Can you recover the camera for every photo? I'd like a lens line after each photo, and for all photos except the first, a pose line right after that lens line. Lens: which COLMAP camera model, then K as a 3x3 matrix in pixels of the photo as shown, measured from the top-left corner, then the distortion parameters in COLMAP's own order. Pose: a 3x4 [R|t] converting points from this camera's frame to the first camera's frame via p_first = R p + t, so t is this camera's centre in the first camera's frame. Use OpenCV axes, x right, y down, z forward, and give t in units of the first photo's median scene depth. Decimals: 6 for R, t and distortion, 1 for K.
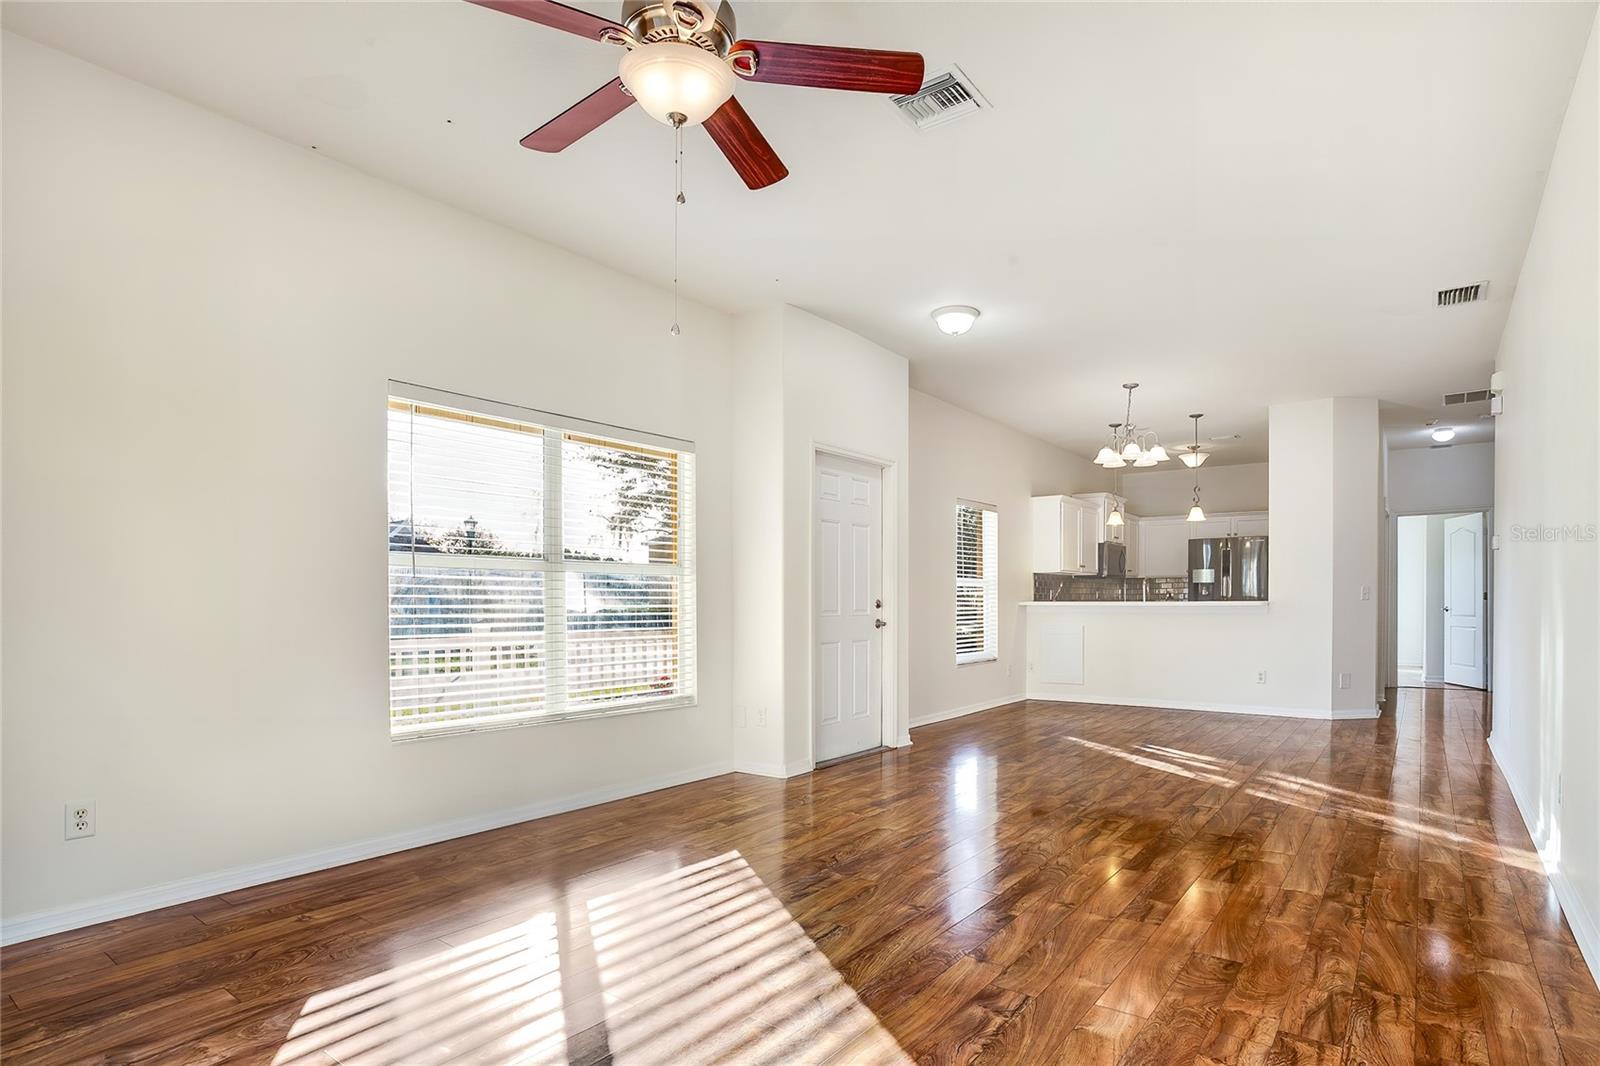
lens RADIAL K [[793.0, 0, 803.1], [0, 793.0, 624.6], [0, 0, 1]] dist [0.001087, 0.000899]
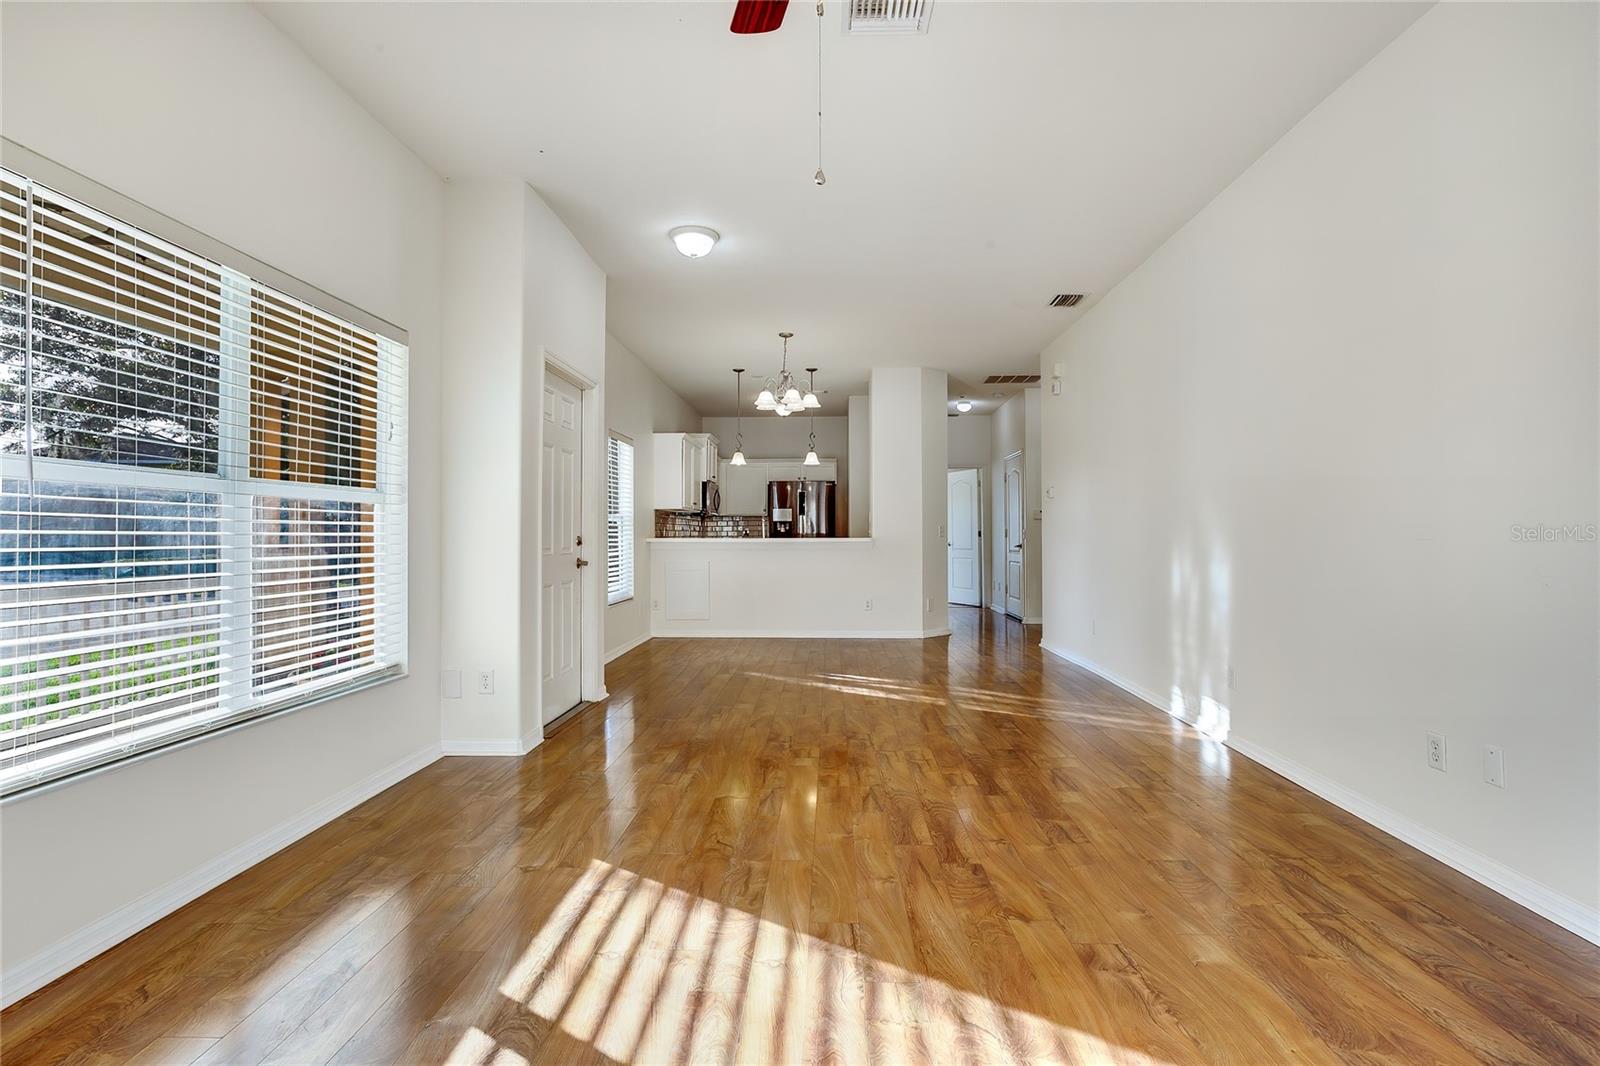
lens RADIAL K [[800.2, 0, 800.0], [0, 800.2, 533.0], [0, 0, 1]] dist [-0.004288, 0.000099]
pose [[0.838140, 0.001560, 0.545453, -0.183842], [0.017993, 0.999373, -0.030507, -0.003394], [-0.545158, 0.035384, 0.837586, 0.121614]]
